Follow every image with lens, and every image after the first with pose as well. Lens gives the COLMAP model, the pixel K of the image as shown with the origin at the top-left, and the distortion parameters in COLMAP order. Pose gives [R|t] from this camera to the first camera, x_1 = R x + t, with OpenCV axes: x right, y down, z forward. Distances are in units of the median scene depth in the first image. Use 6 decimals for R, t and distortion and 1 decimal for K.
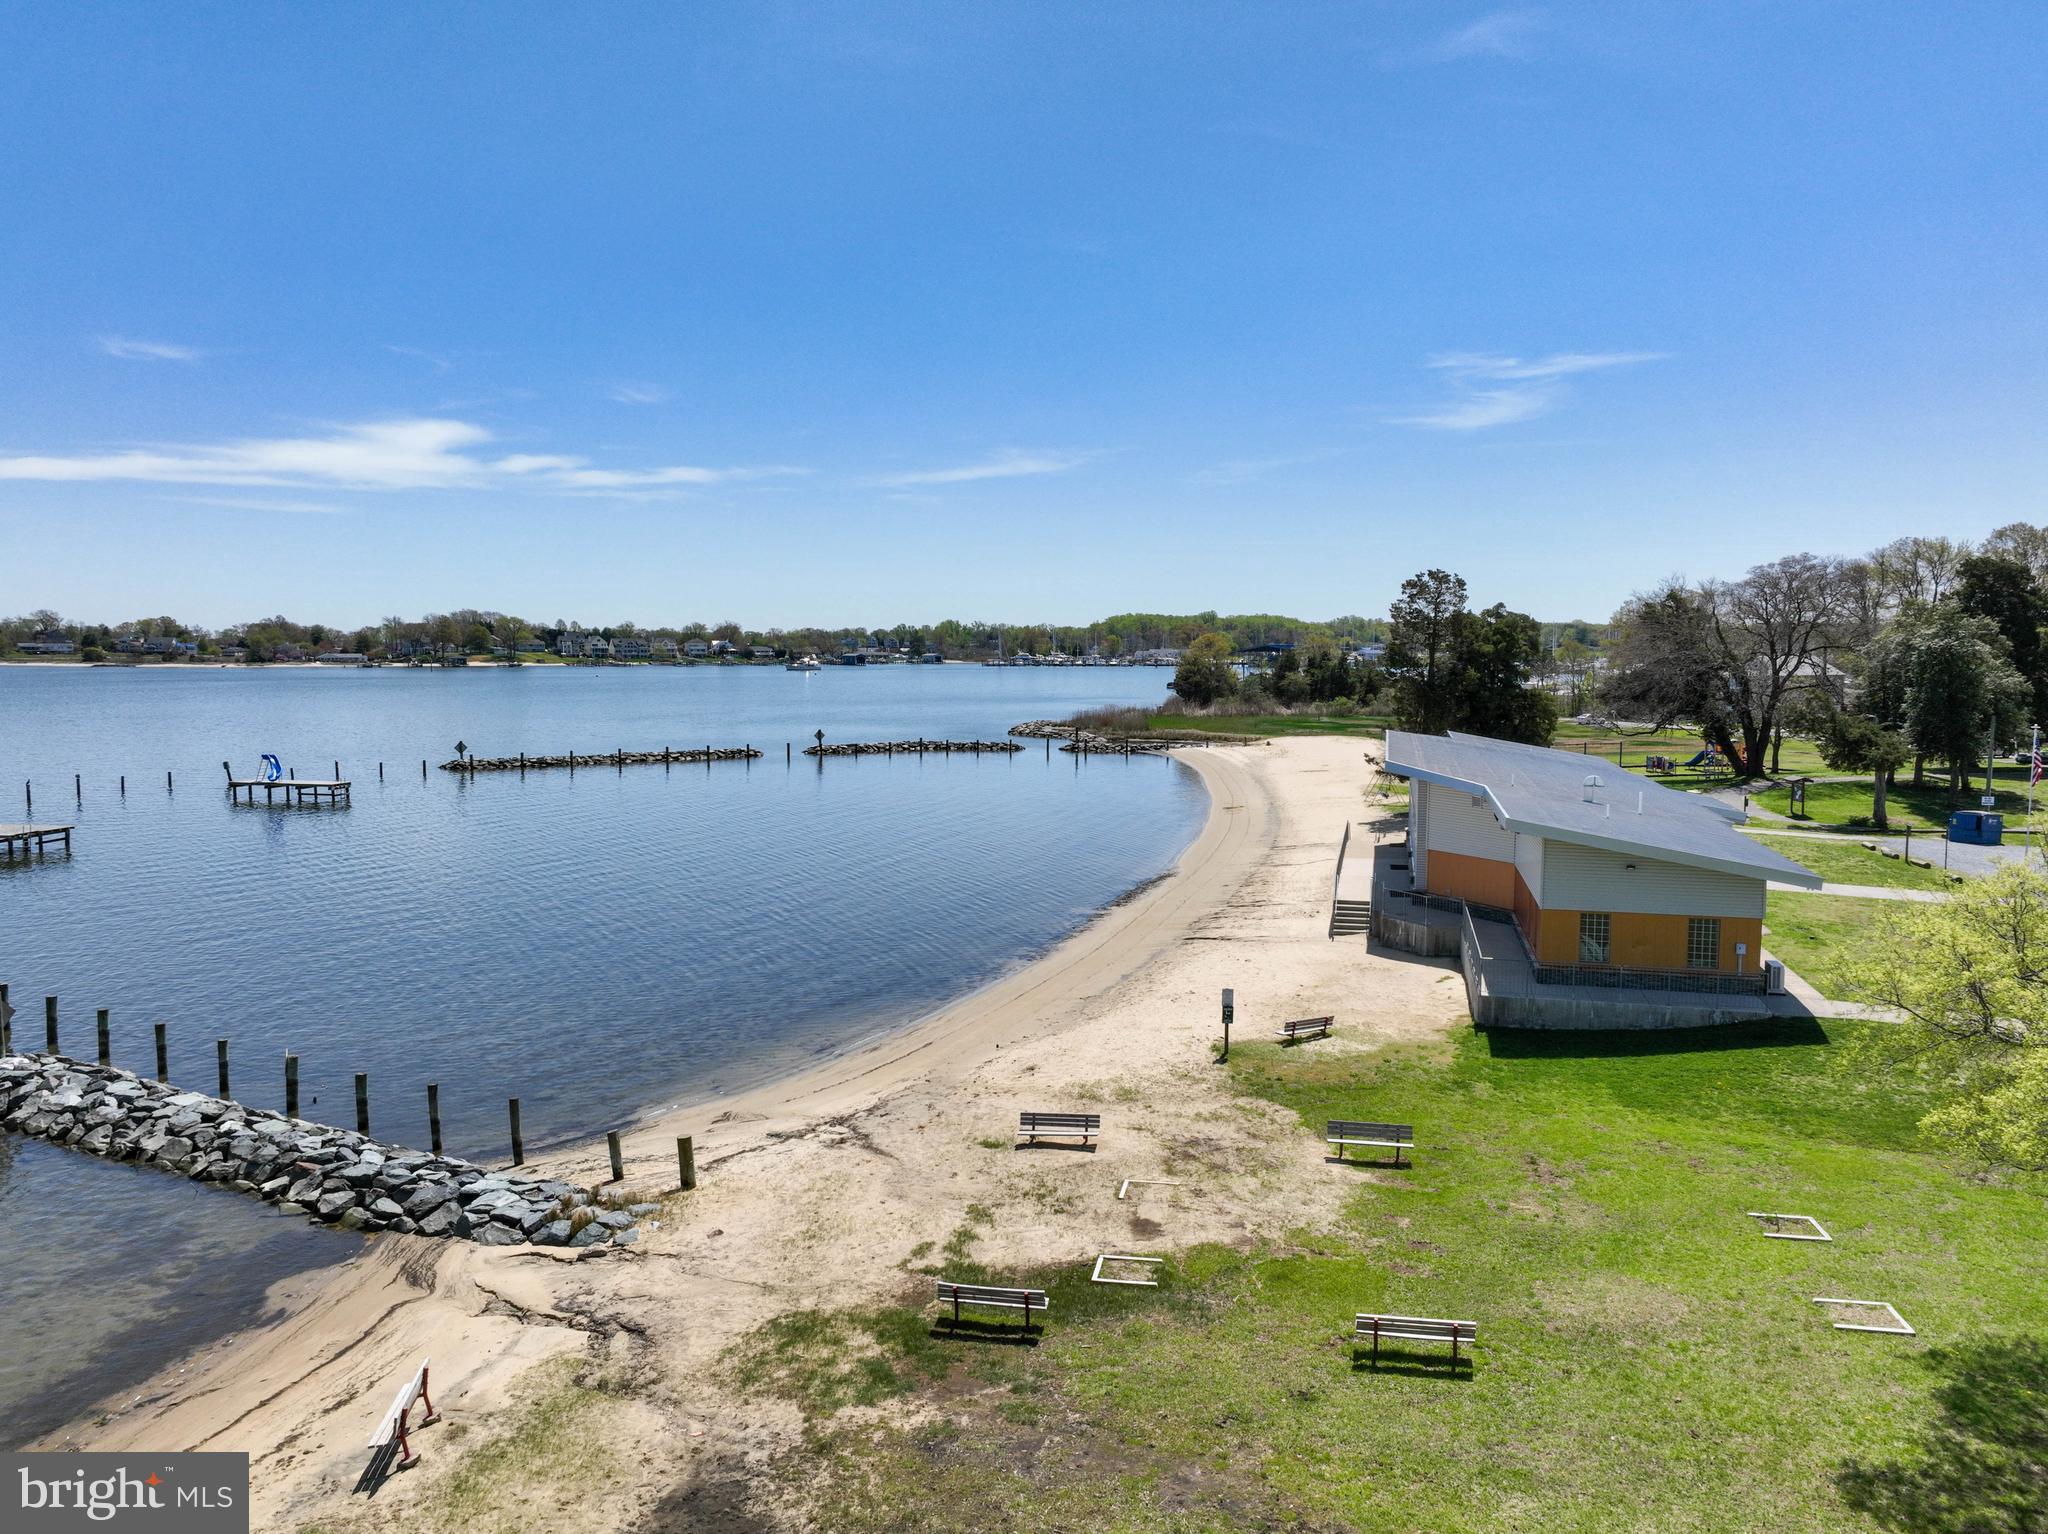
lens RADIAL K [[1416.1, 0, 1013.0], [0, 1416.1, 753.6], [0, 0, 1]] dist [-0.001230, 0.011387]
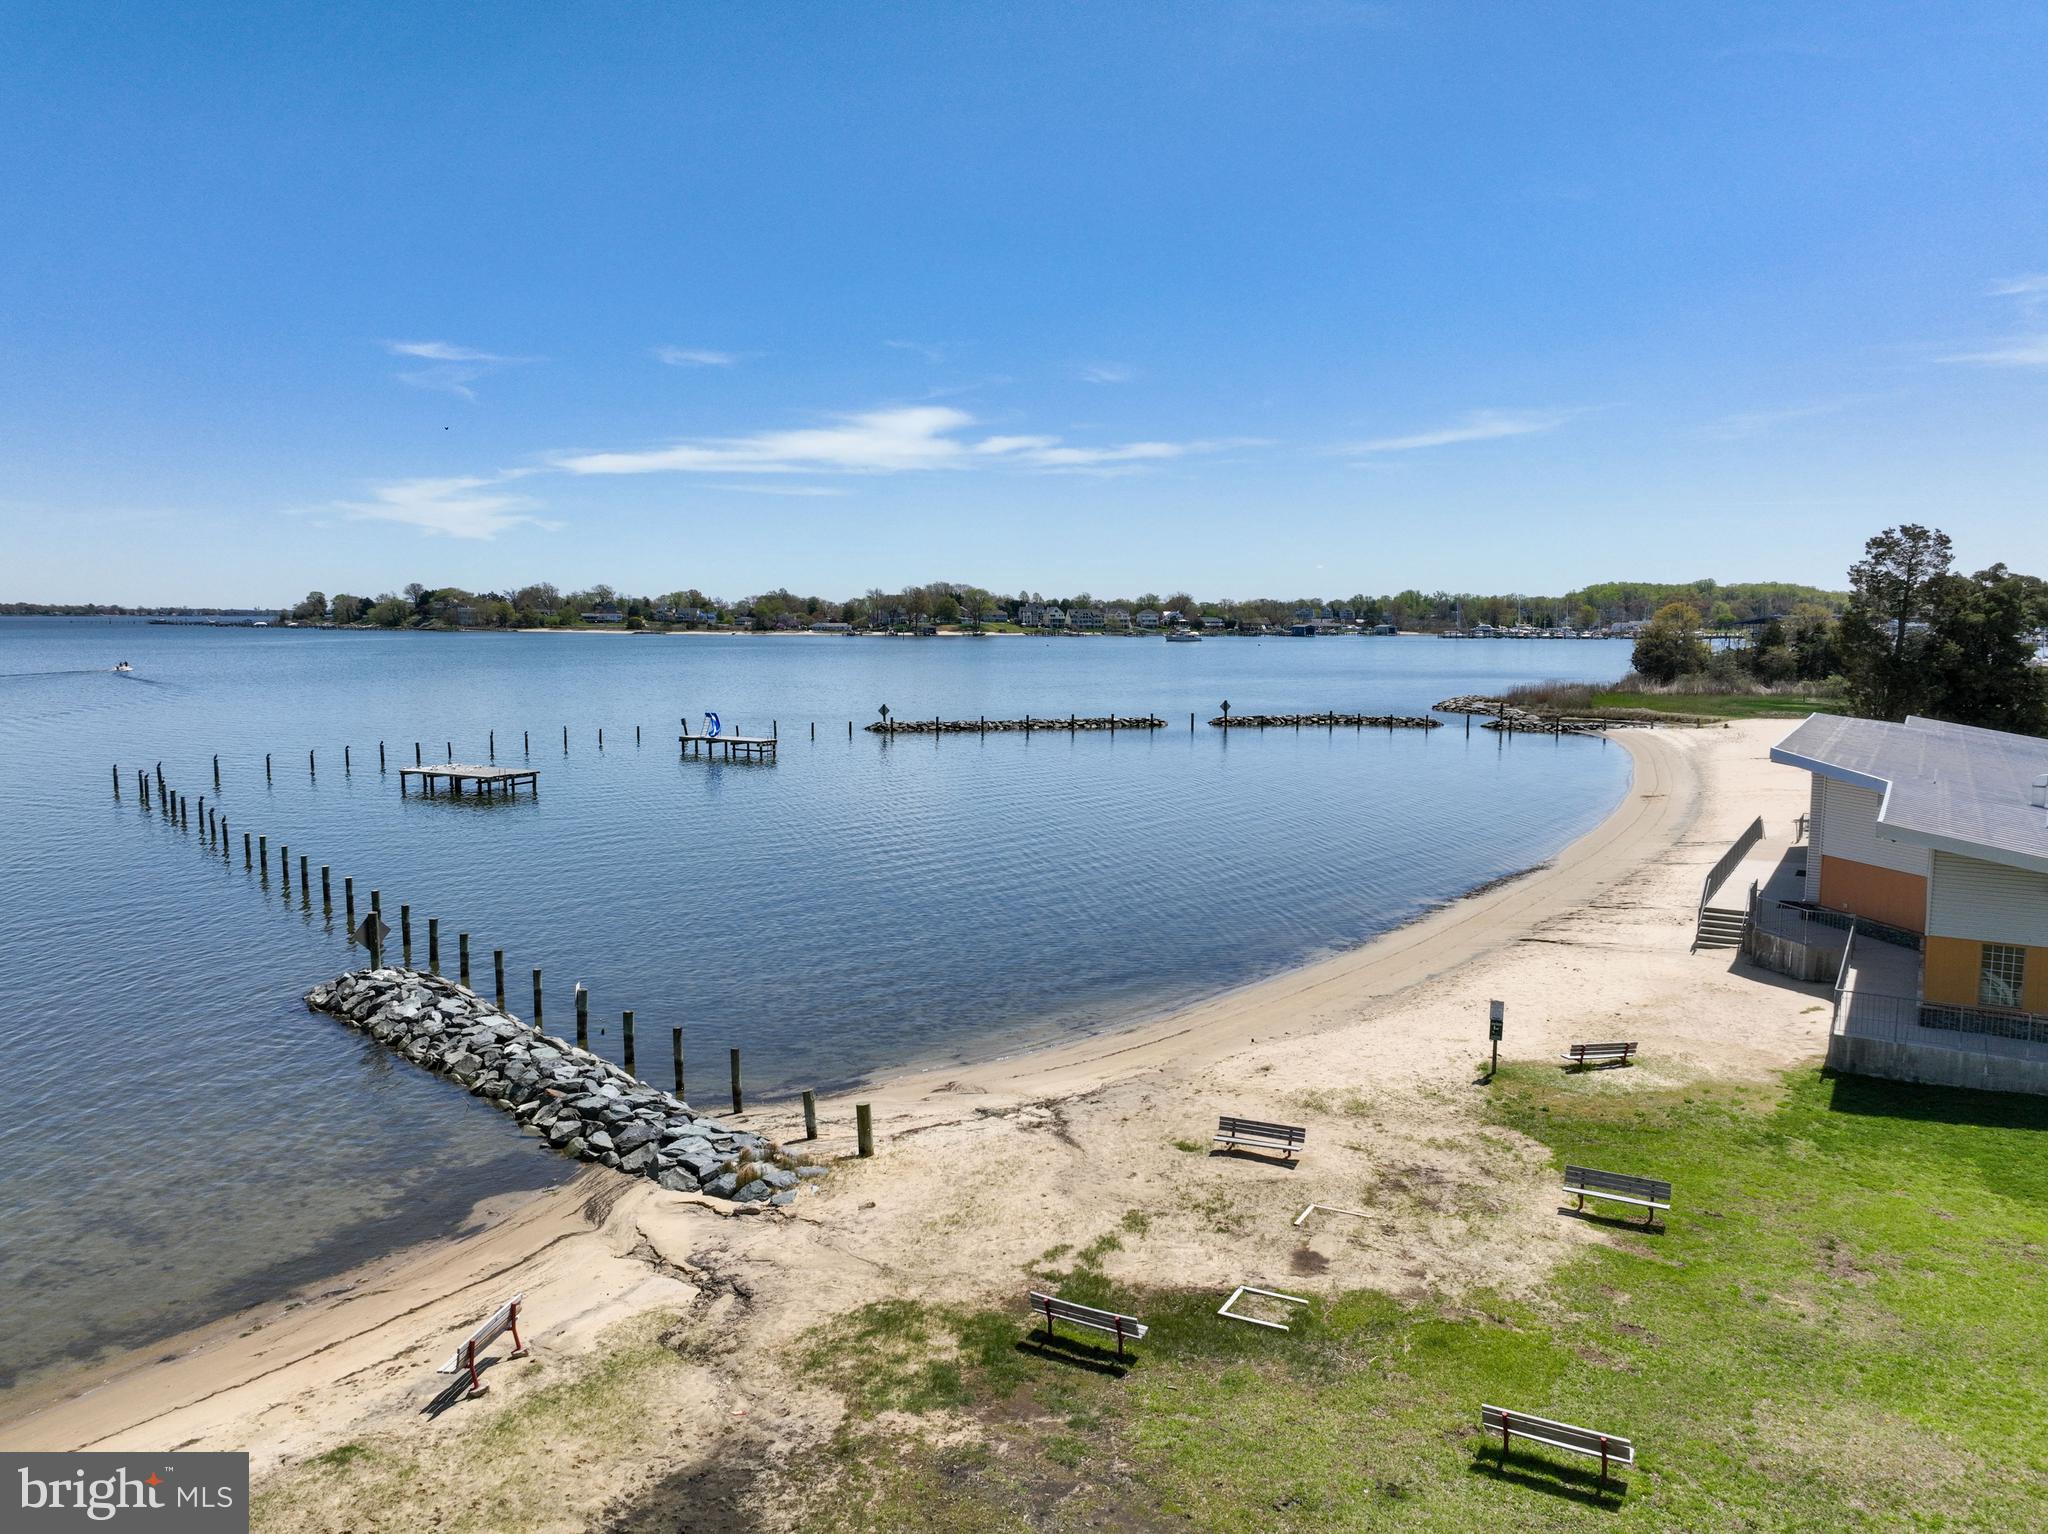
lens RADIAL K [[1416.1, 0, 1028.5], [0, 1416.1, 709.3], [0, 0, 1]] dist [-0.001230, 0.011387]
pose [[0.951806, 0.021774, -0.305928, 0.059626], [-0.025065, 0.999662, -0.006835, -0.000818], [0.305676, 0.014173, 0.952030, 0.028581]]
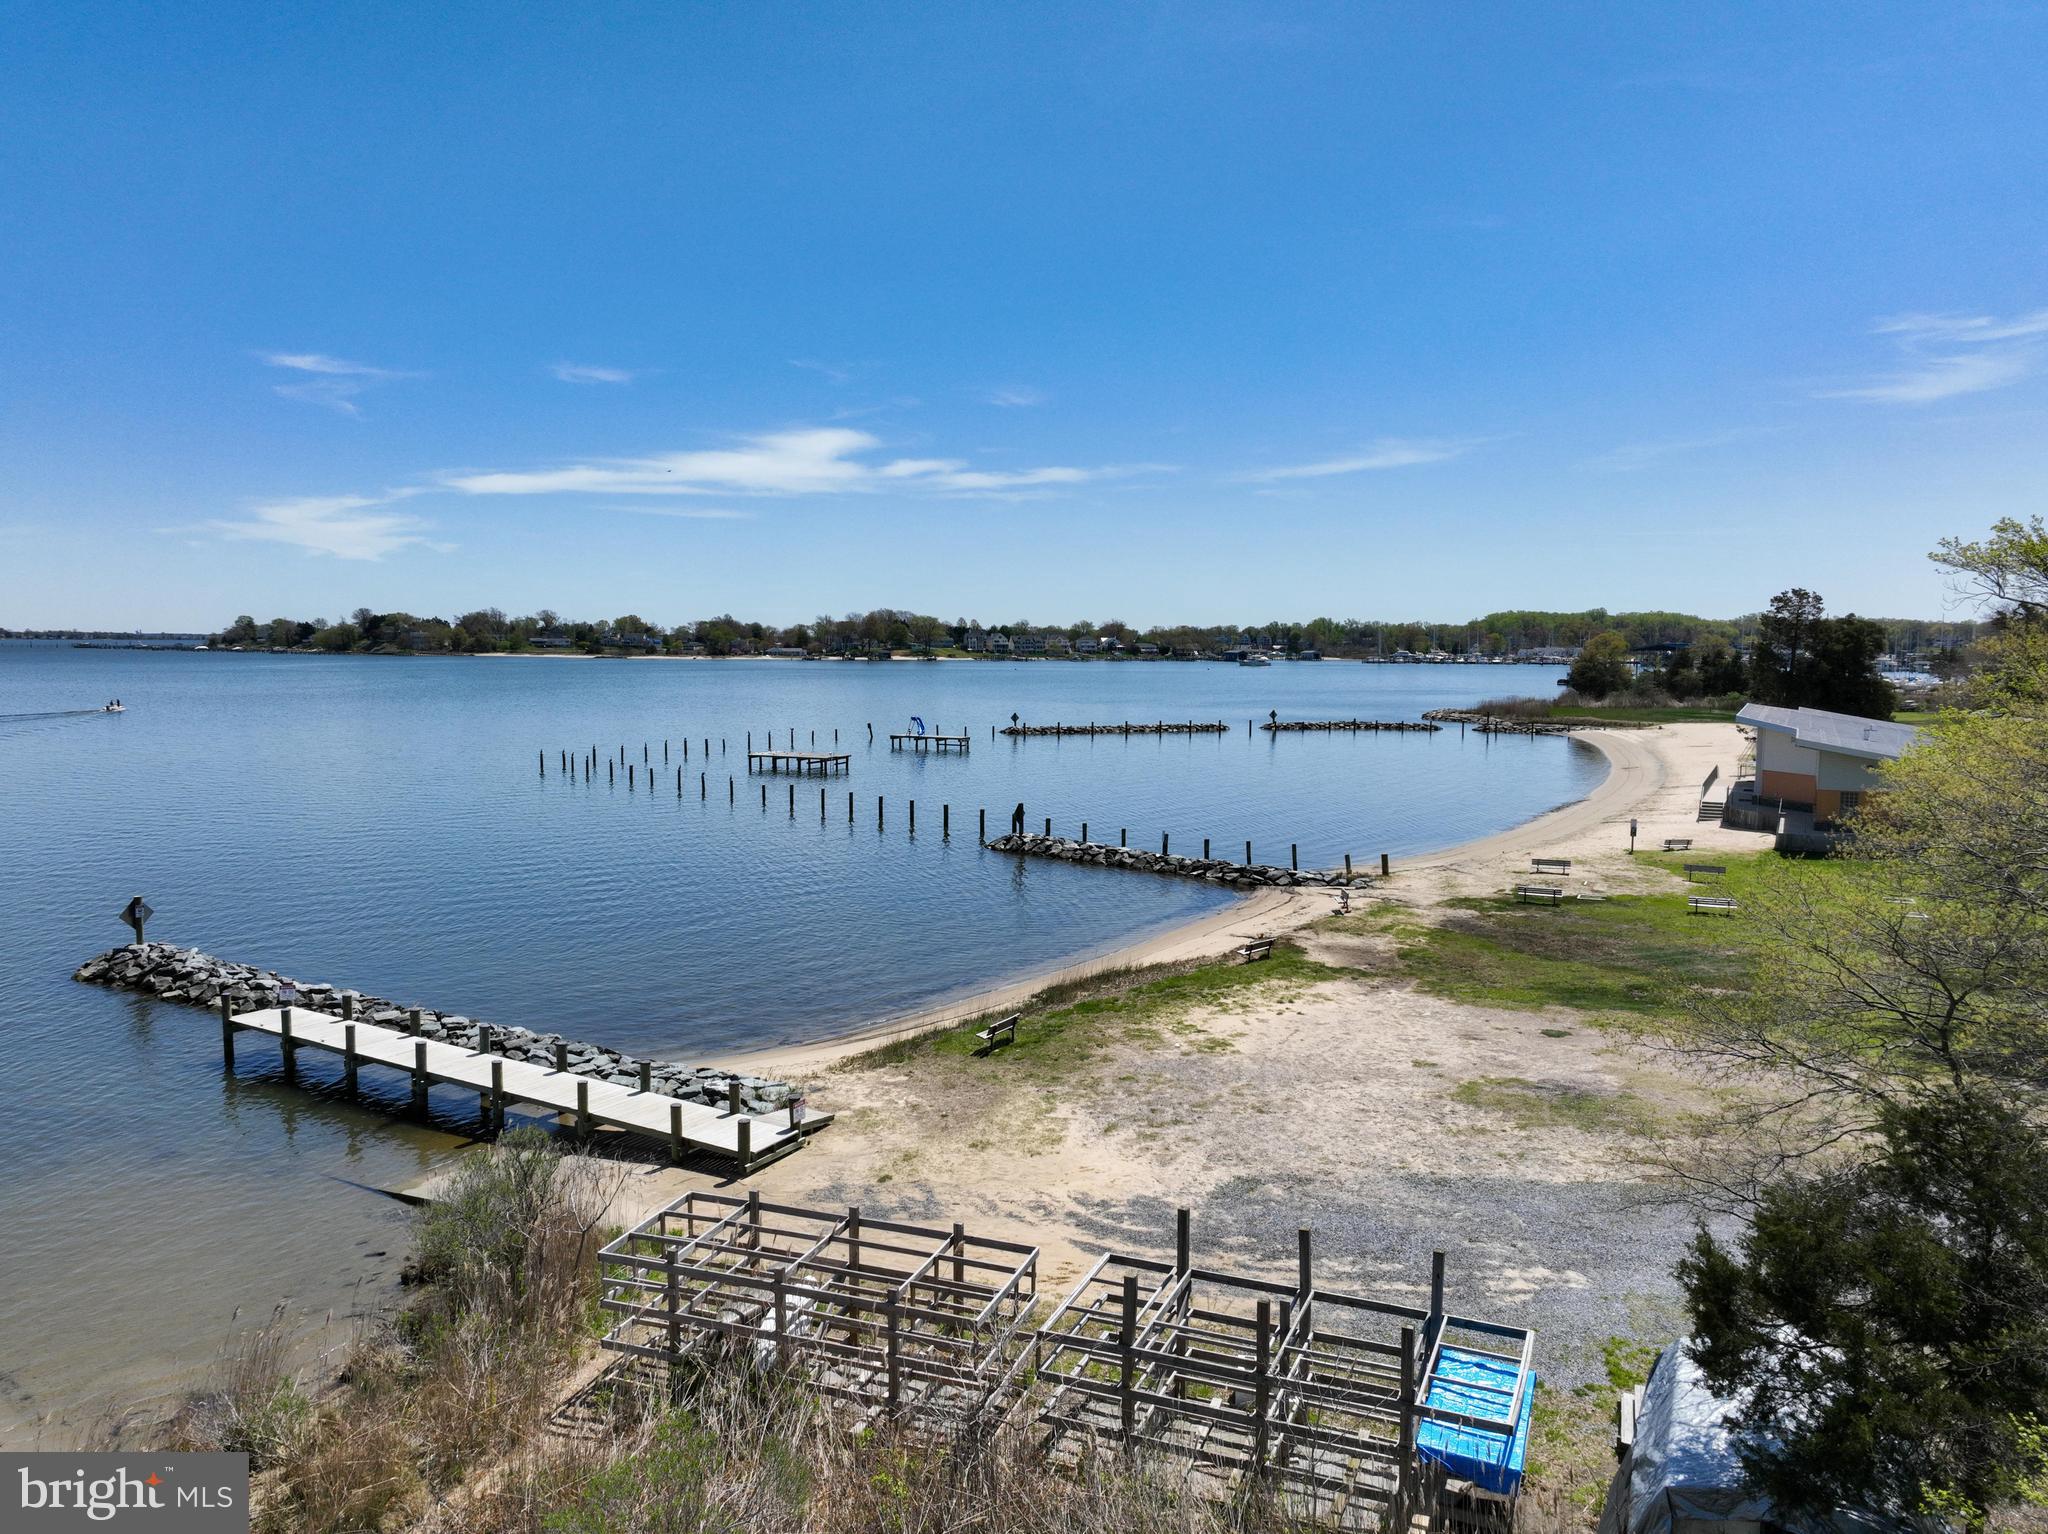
lens RADIAL K [[1416.1, 0, 1006.7], [0, 1416.1, 838.9], [0, 0, 1]] dist [-0.001230, 0.011387]
pose [[0.968235, 0.038099, -0.247122, -0.087729], [-0.022831, 0.997666, 0.064360, 0.037062], [0.248997, -0.056674, 0.966845, -0.479041]]
